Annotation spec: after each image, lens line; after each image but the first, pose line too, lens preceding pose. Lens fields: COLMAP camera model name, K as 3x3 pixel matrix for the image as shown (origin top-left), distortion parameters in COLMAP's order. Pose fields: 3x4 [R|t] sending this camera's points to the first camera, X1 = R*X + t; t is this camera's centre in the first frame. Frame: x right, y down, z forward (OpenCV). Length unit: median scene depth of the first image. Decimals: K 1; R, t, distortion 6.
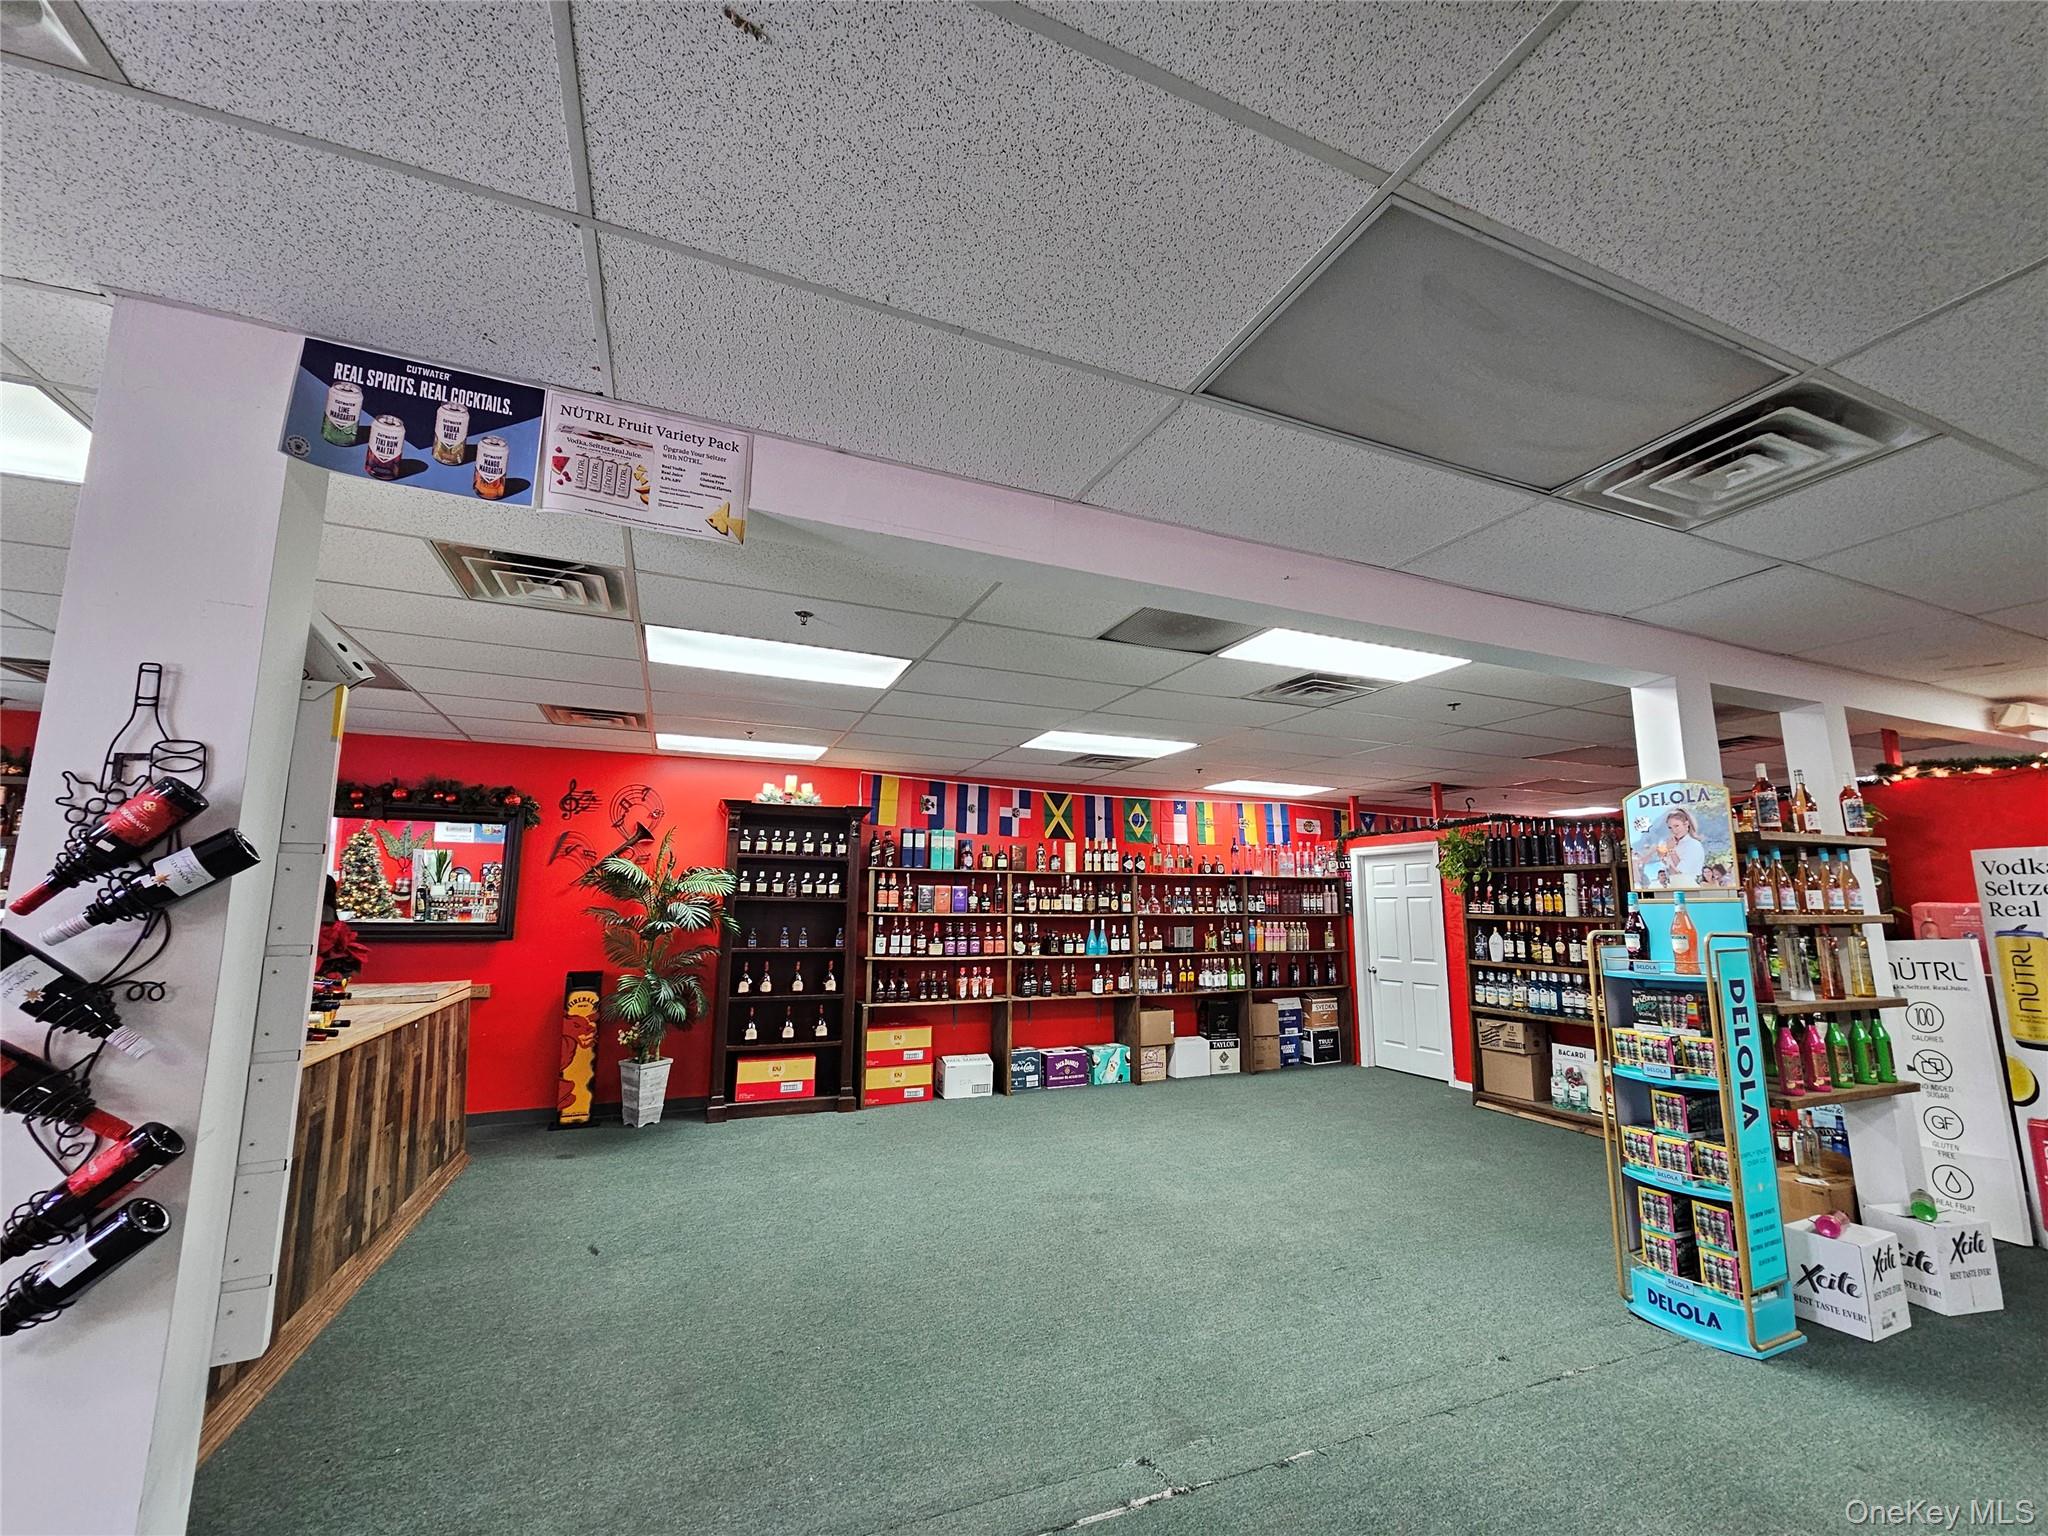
lens RADIAL K [[839.0, 0, 1017.8], [0, 839.0, 788.1], [0, 0, 1]] dist [-0.001180, -0.000341]
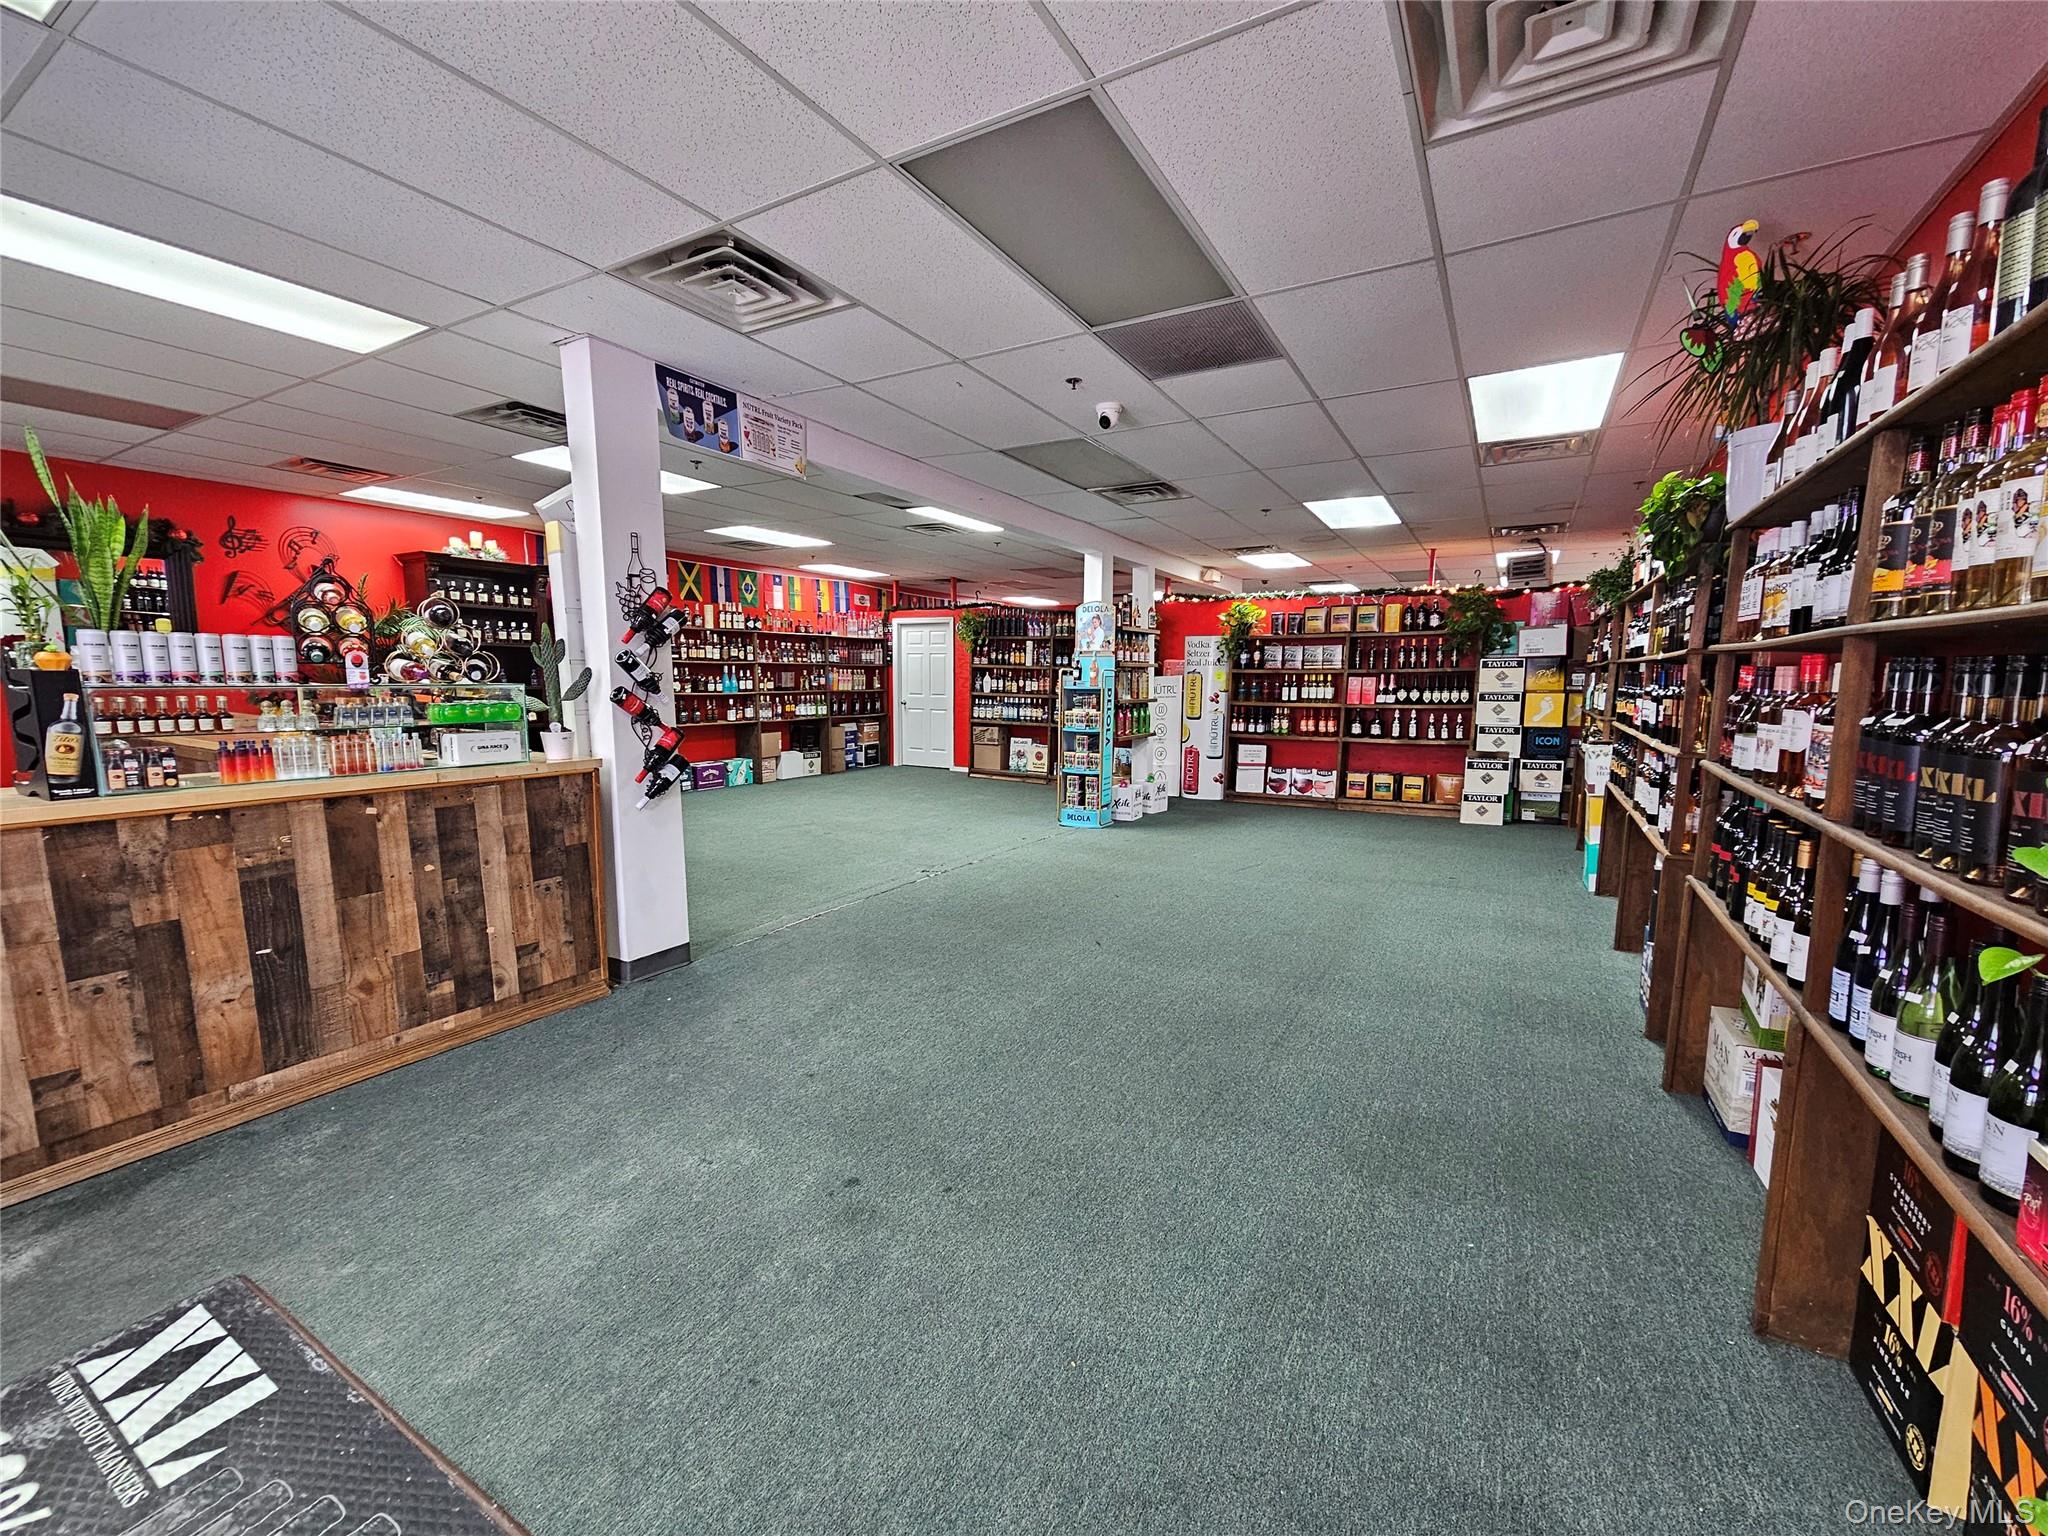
lens RADIAL K [[839.0, 0, 1028.8], [0, 839.0, 787.5], [0, 0, 1]] dist [-0.001180, -0.000341]
pose [[0.793028, -0.076813, 0.604323, -0.408438], [-0.097141, 0.963380, 0.249925, -0.039498], [-0.601390, -0.256902, 0.756525, -0.385266]]
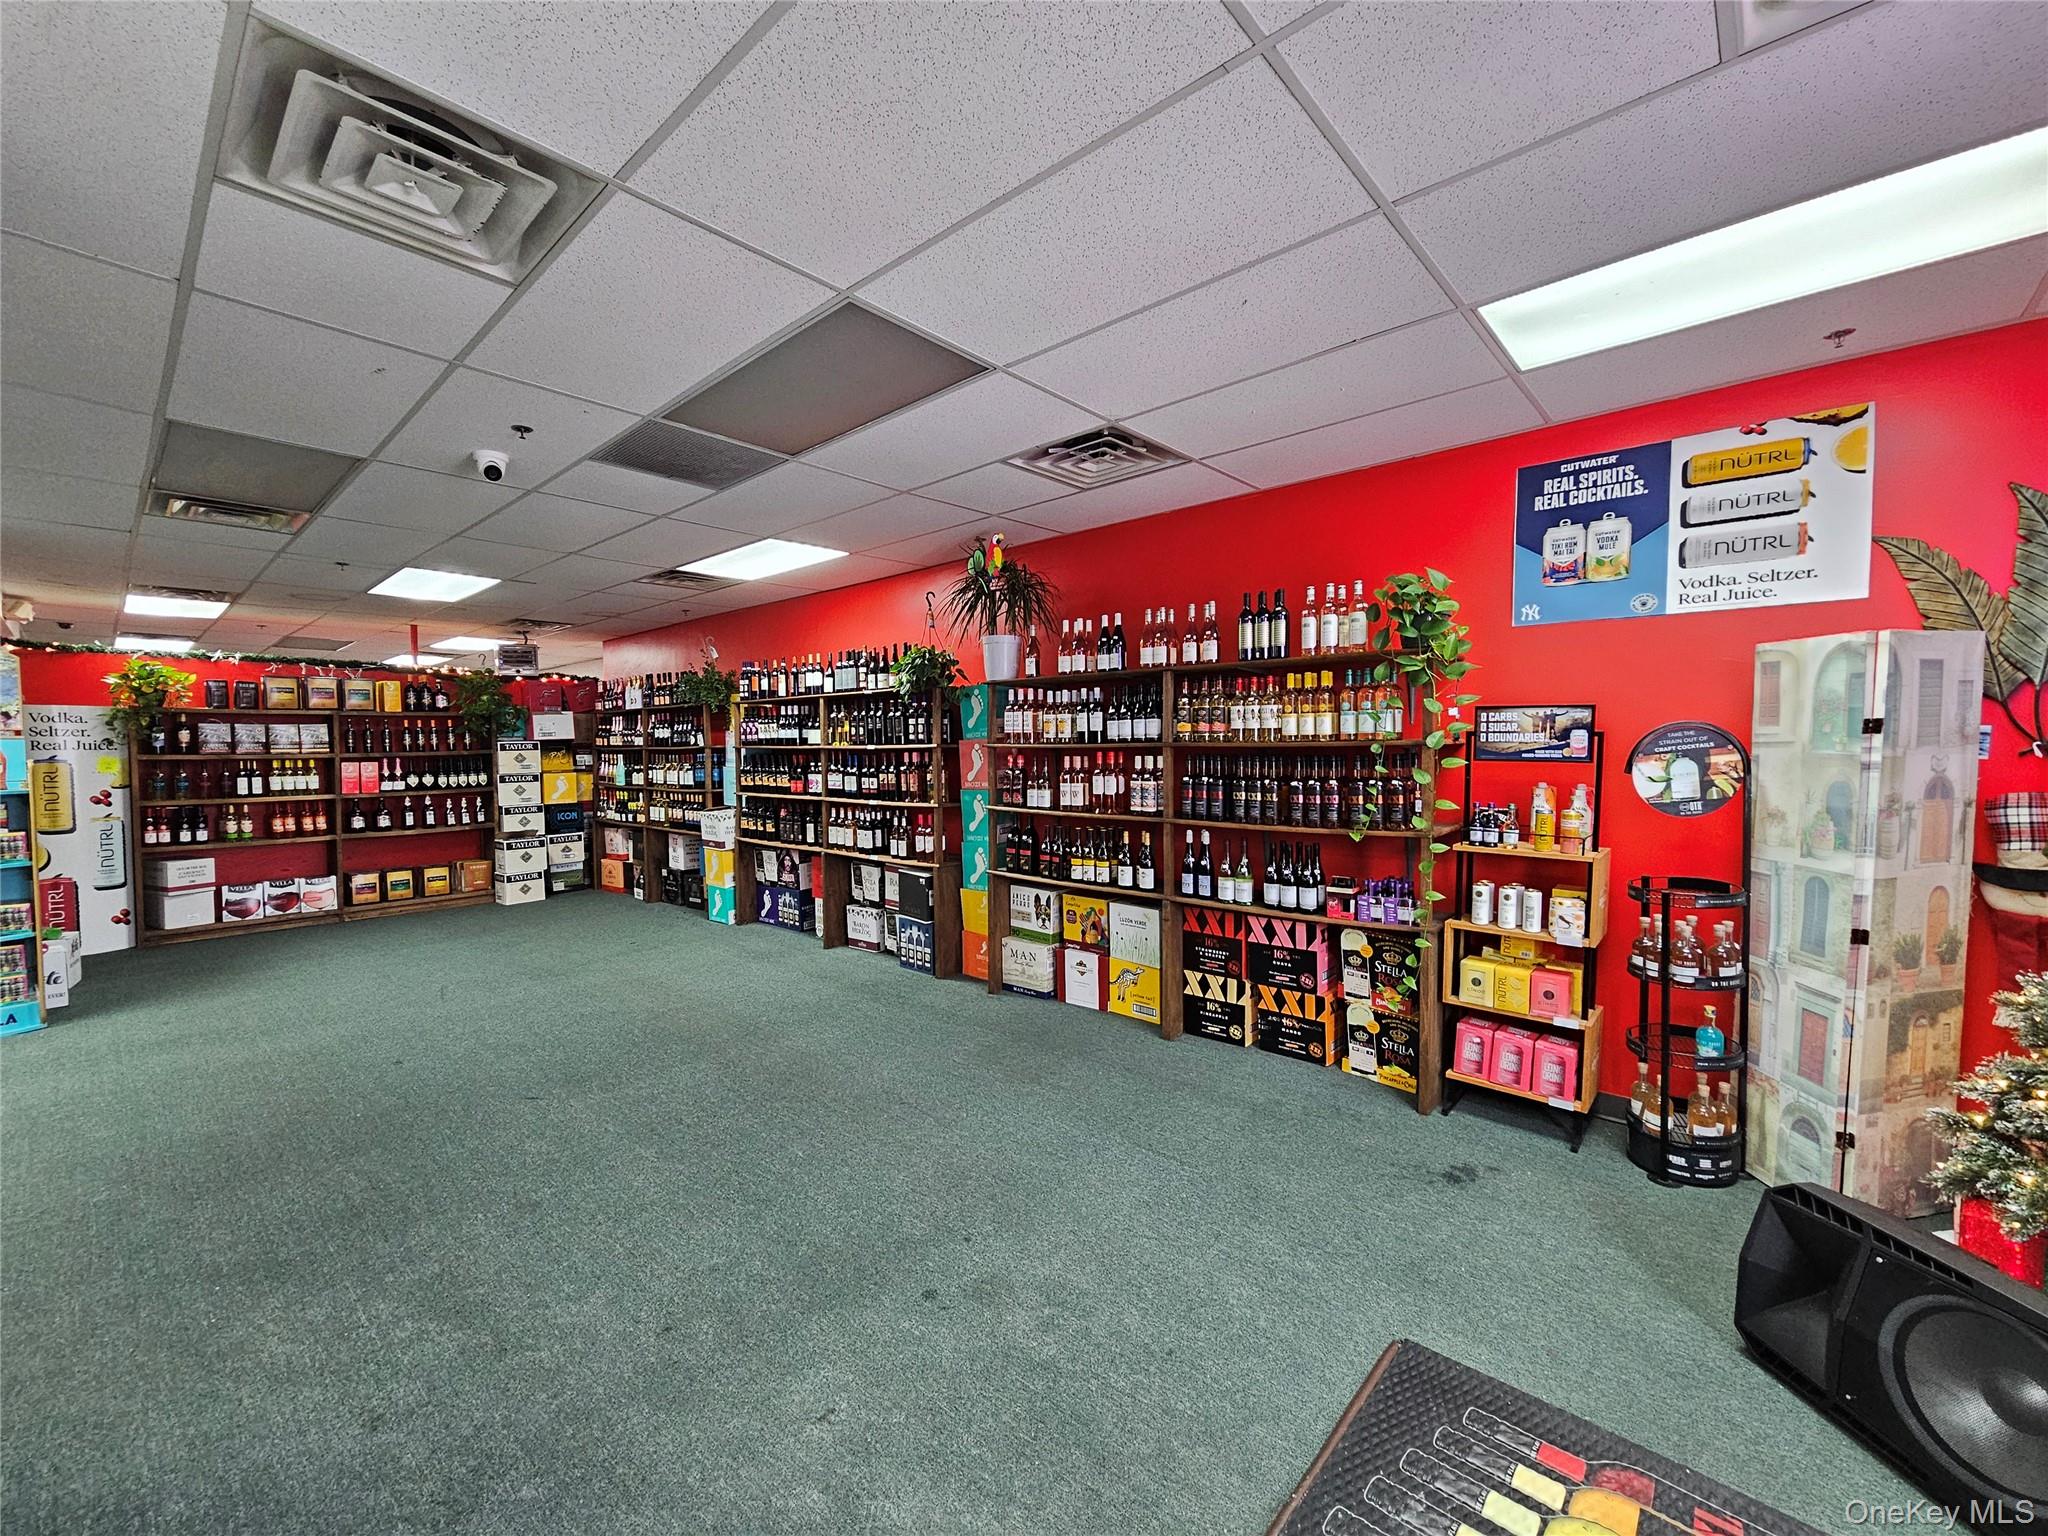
lens RADIAL K [[839.0, 0, 1023.2], [0, 839.0, 788.0], [0, 0, 1]] dist [-0.001180, -0.000341]
pose [[-0.431023, -0.040987, 0.901410, -0.596622], [-0.129023, 0.991502, -0.016611, 0.012121], [-0.893069, -0.123462, -0.432648, 0.047259]]
